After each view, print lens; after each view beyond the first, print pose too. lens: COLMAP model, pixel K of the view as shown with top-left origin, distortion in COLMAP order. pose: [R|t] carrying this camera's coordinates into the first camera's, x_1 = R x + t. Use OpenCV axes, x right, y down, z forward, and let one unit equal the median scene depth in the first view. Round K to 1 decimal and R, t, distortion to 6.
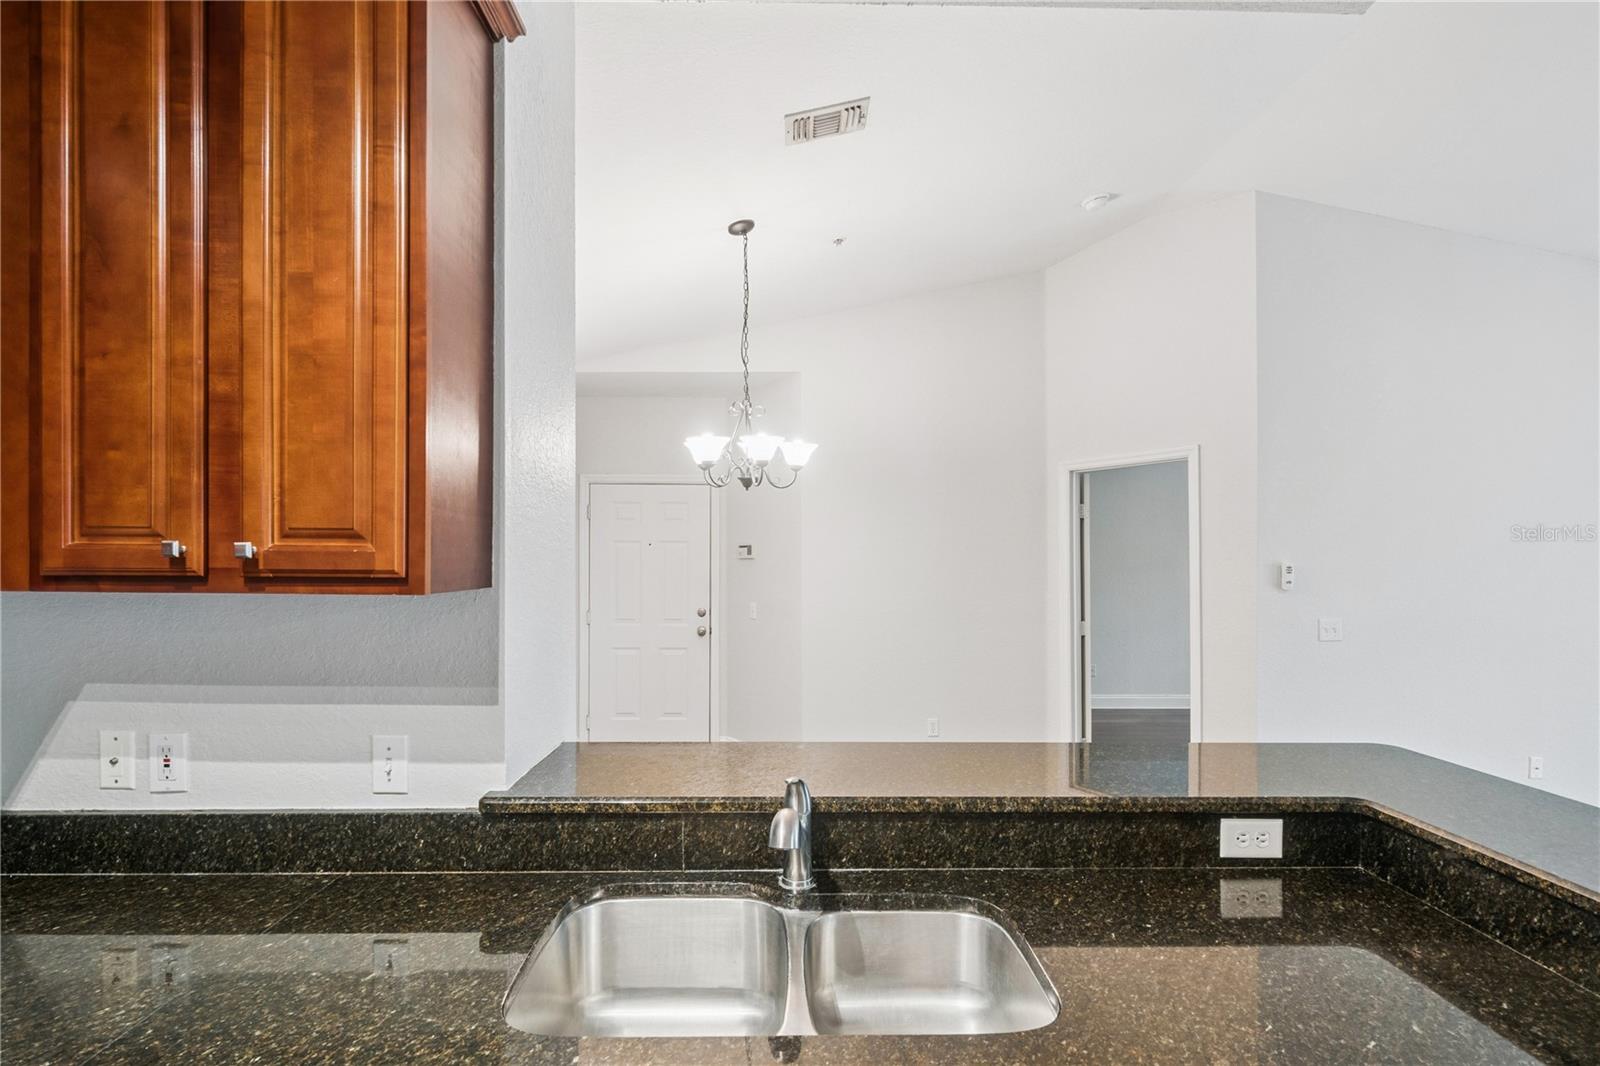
lens RADIAL K [[733.4, 0, 793.8], [0, 733.4, 548.2], [0, 0, 1]] dist [-0.002684, -0.000155]
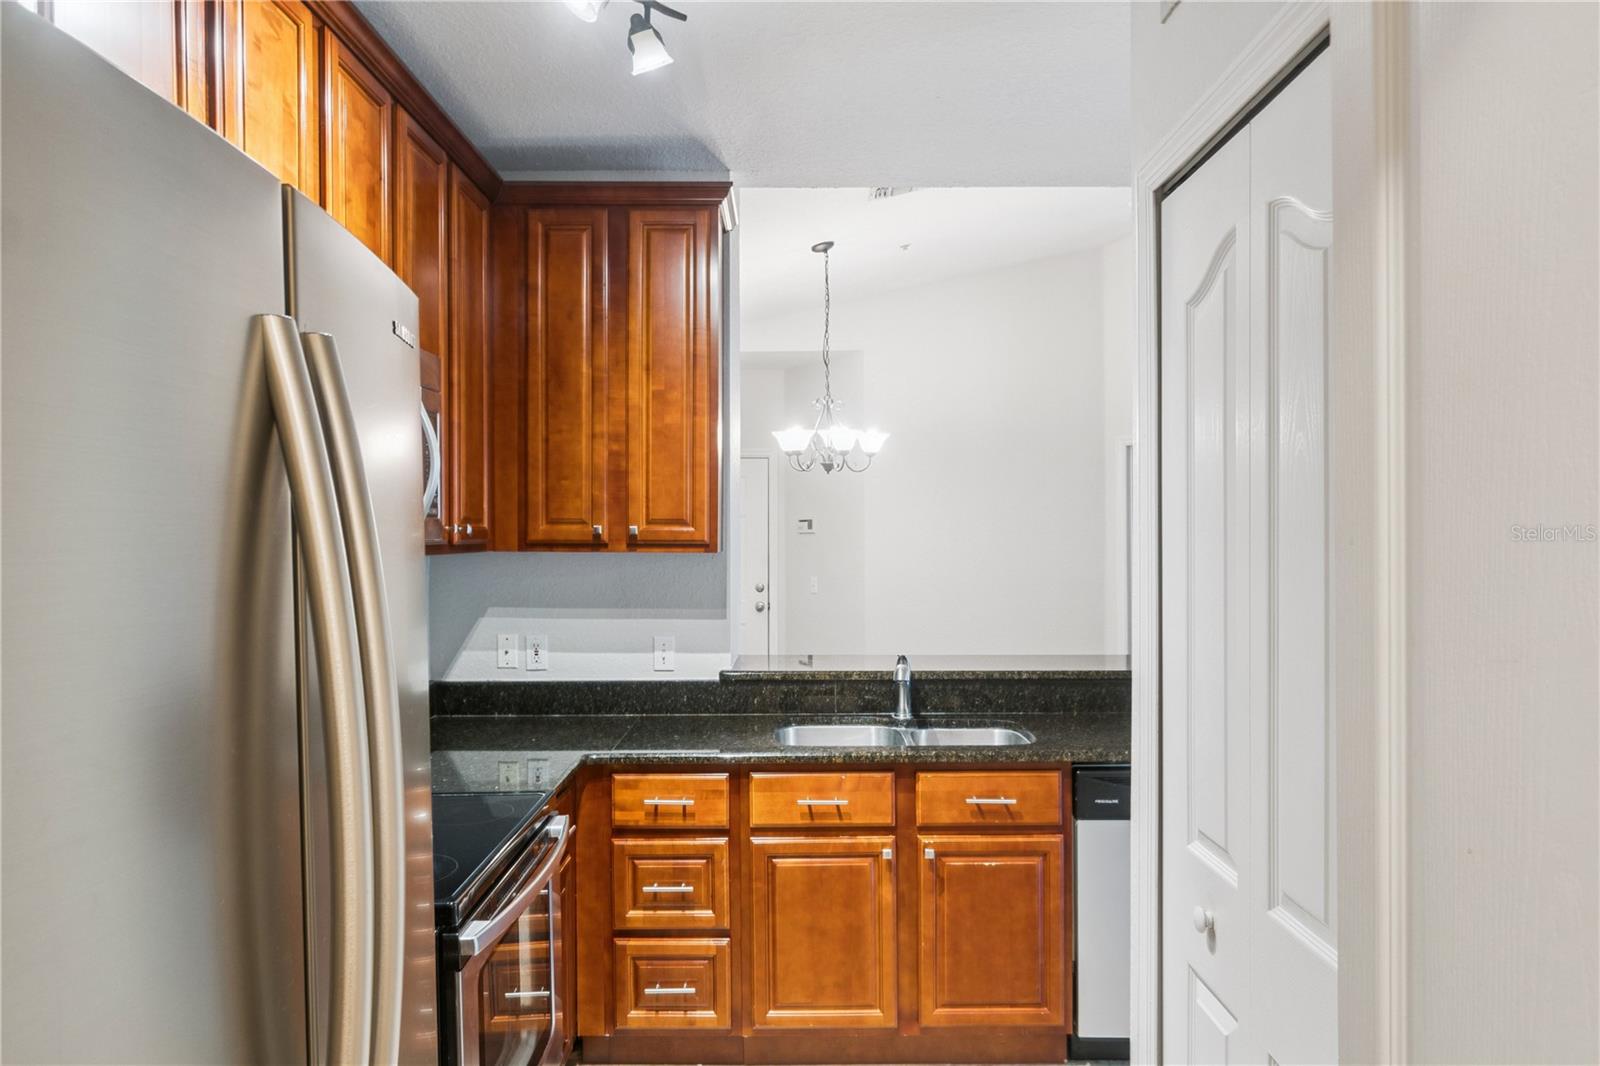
lens RADIAL K [[1023.2, 0, 803.0], [0, 1023.2, 528.9], [0, 0, 1]] dist [0.042496, 0.000297]
pose [[0.999942, -0.004521, -0.009737, -0.205592], [0.004624, 0.999934, 0.010538, -0.022752], [0.009689, -0.010582, 0.999897, -1.434995]]
